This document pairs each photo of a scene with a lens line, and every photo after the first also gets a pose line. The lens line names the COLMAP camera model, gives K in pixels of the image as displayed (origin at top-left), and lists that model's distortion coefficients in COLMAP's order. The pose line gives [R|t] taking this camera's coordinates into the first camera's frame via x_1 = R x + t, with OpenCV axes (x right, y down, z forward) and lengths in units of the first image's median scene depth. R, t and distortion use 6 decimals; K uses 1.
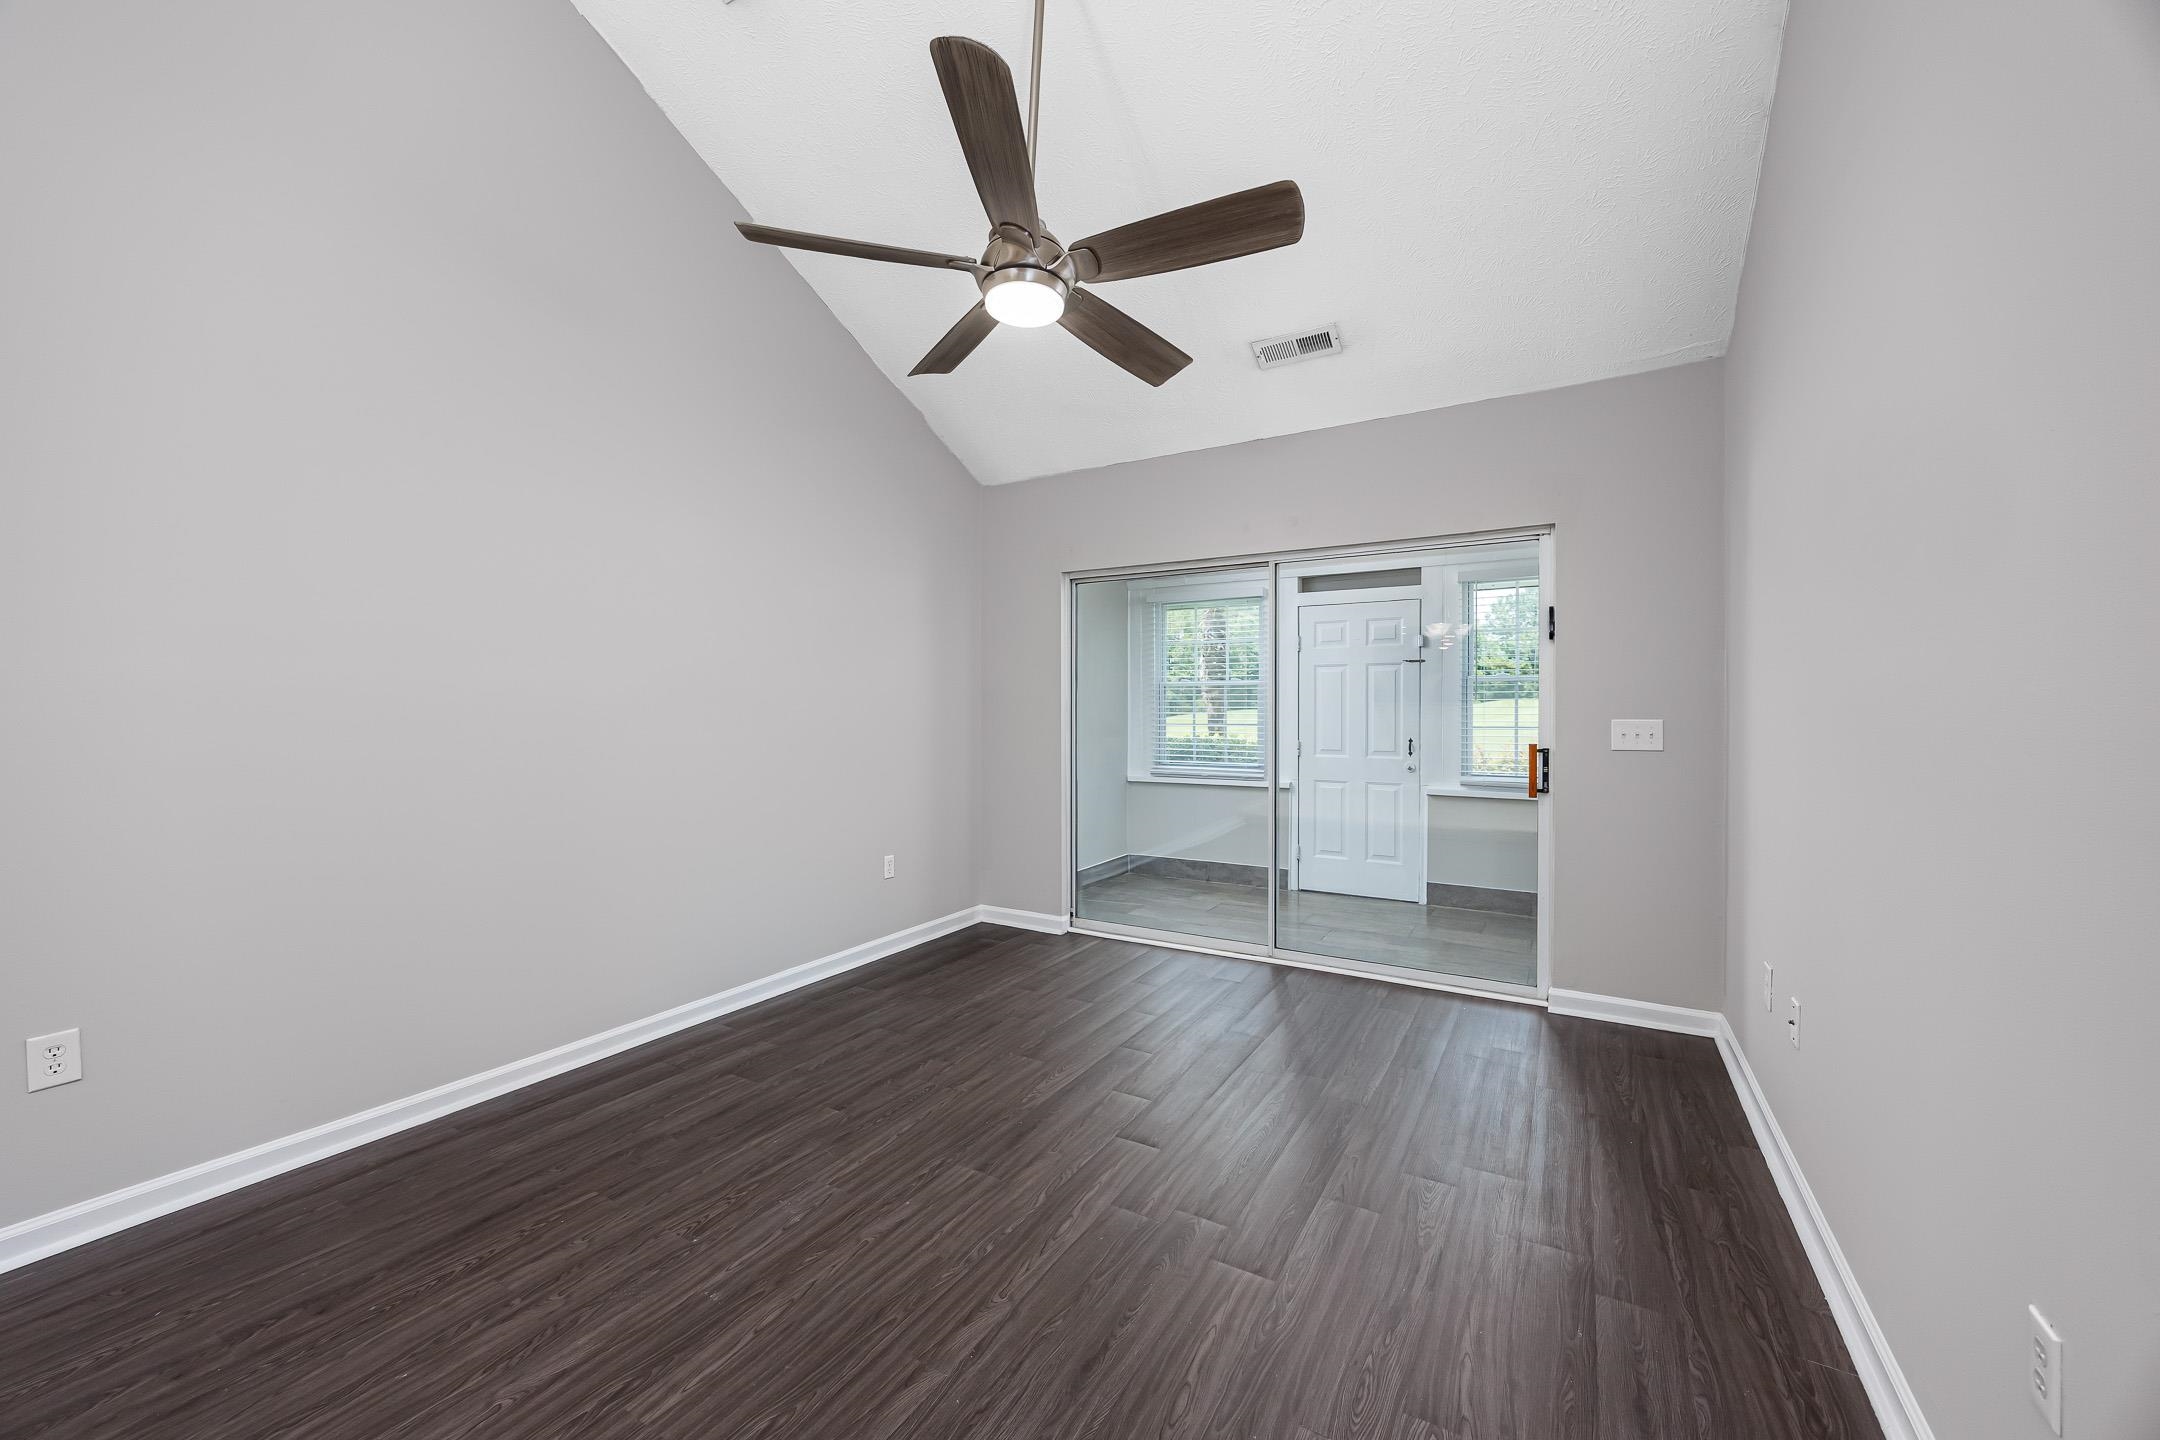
lens RADIAL K [[831.8, 0, 1068.4], [0, 831.8, 715.7], [0, 0, 1]] dist [-0.010781, -0.000072]
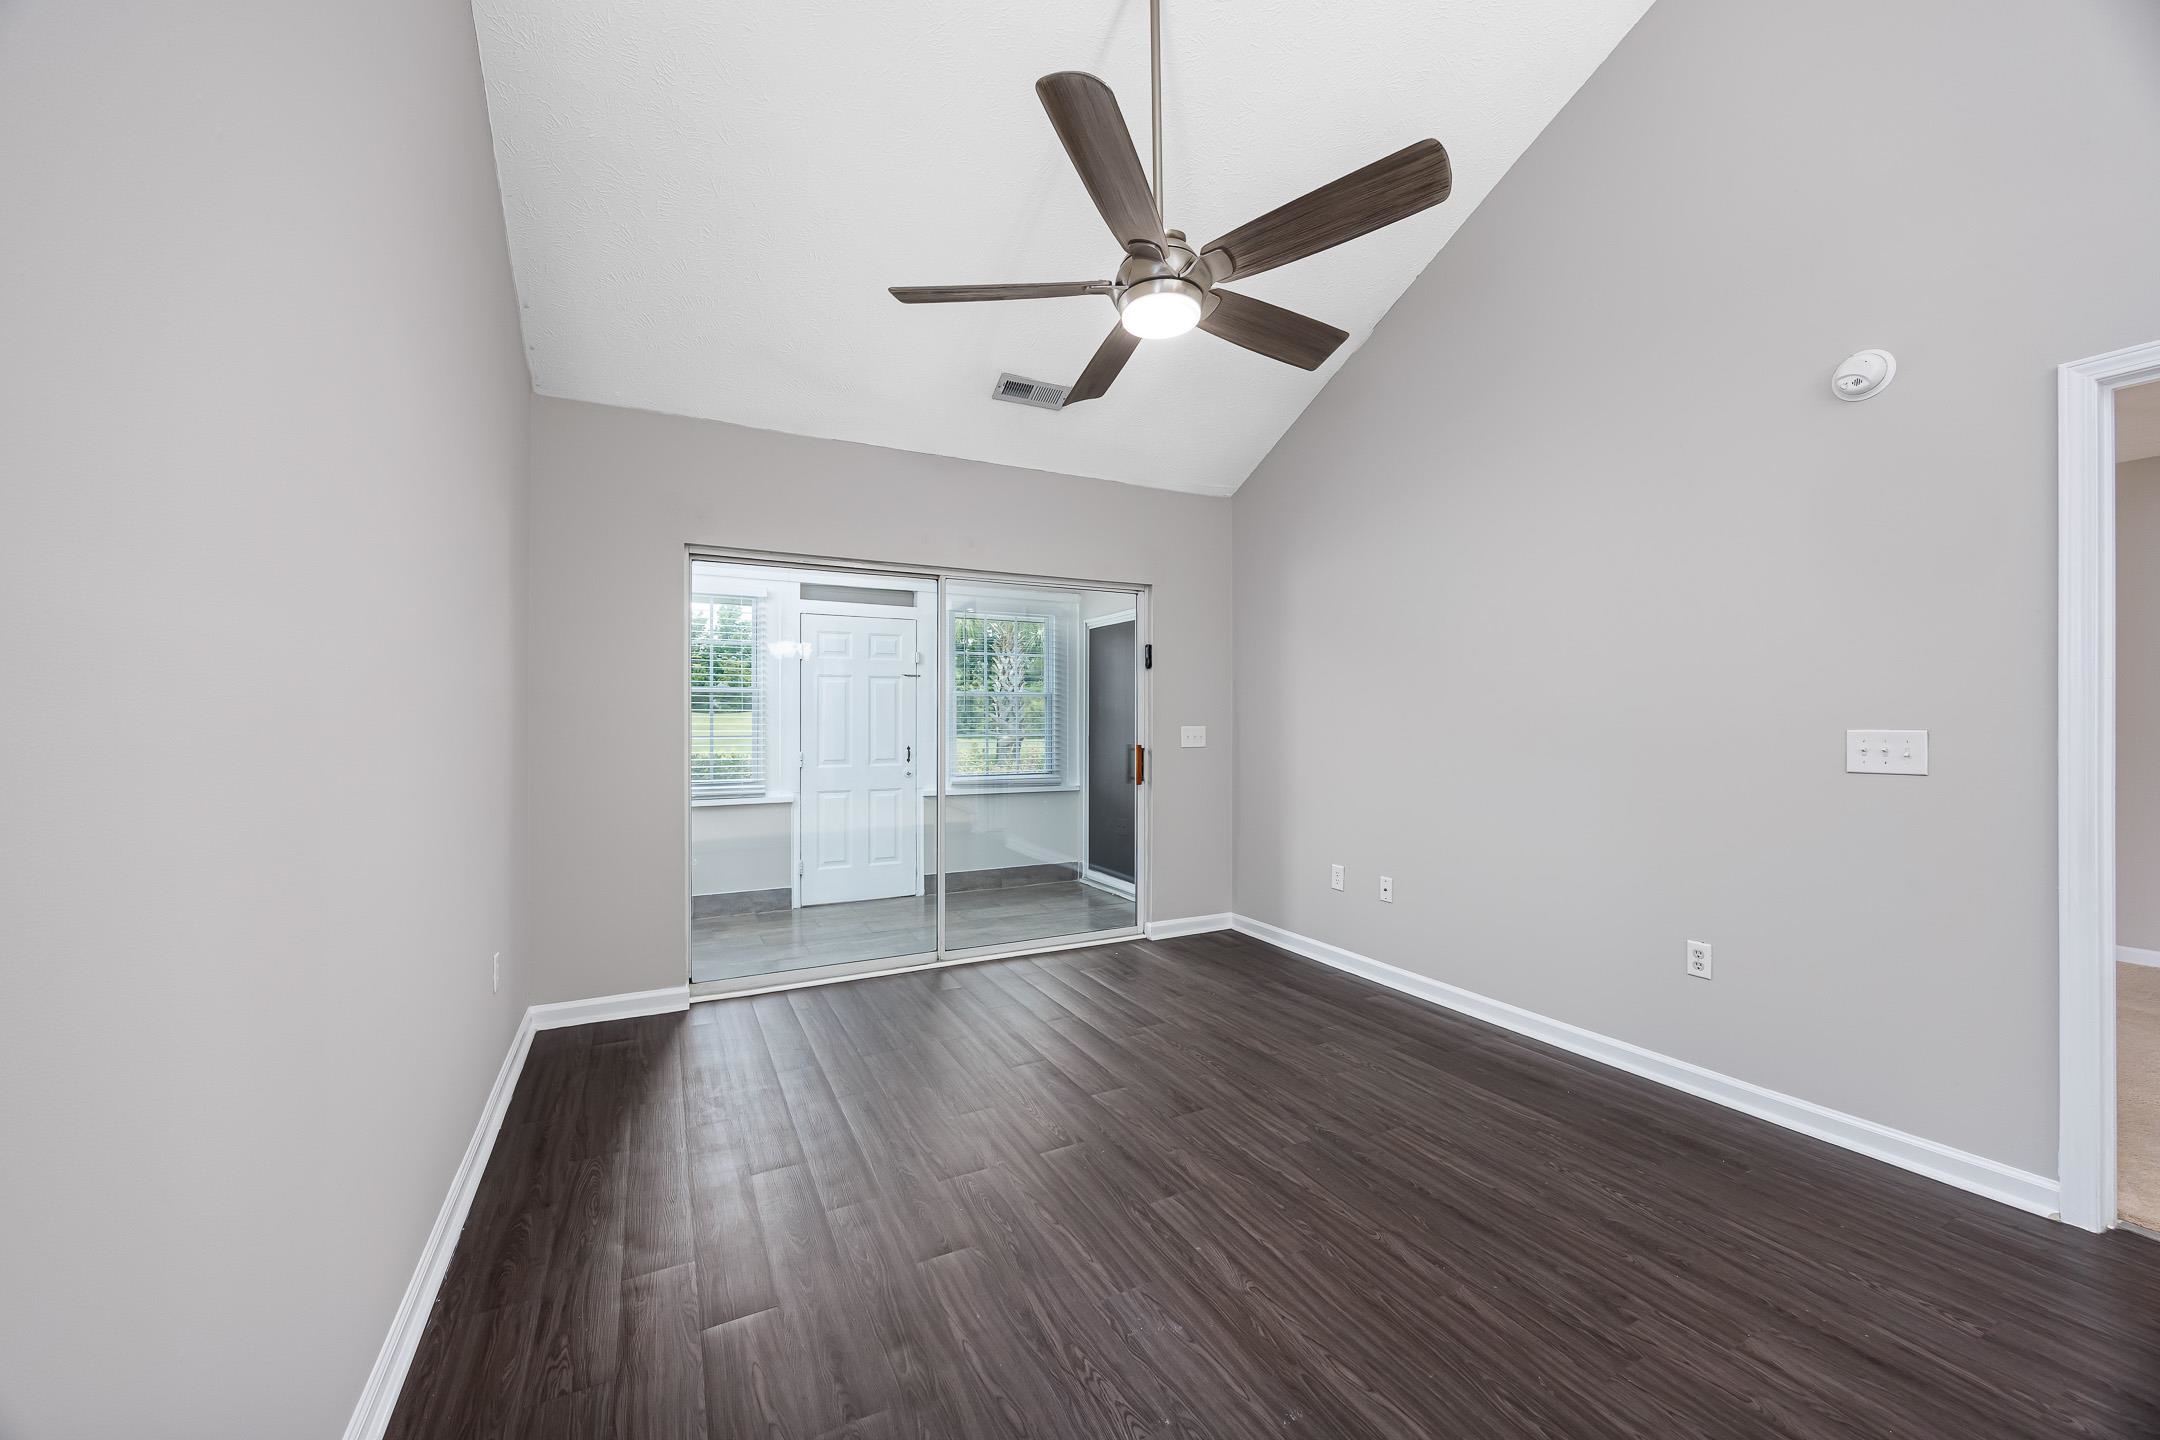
lens RADIAL K [[831.4, 0, 1080.0], [0, 831.4, 720.0], [0, 0, 1]] dist [0.000419, -0.000024]
pose [[0.523502, 0.000175, 0.852024, -0.559284], [0.006492, 0.999970, -0.004194, -0.001650], [-0.852000, 0.007726, 0.523485, 0.325990]]
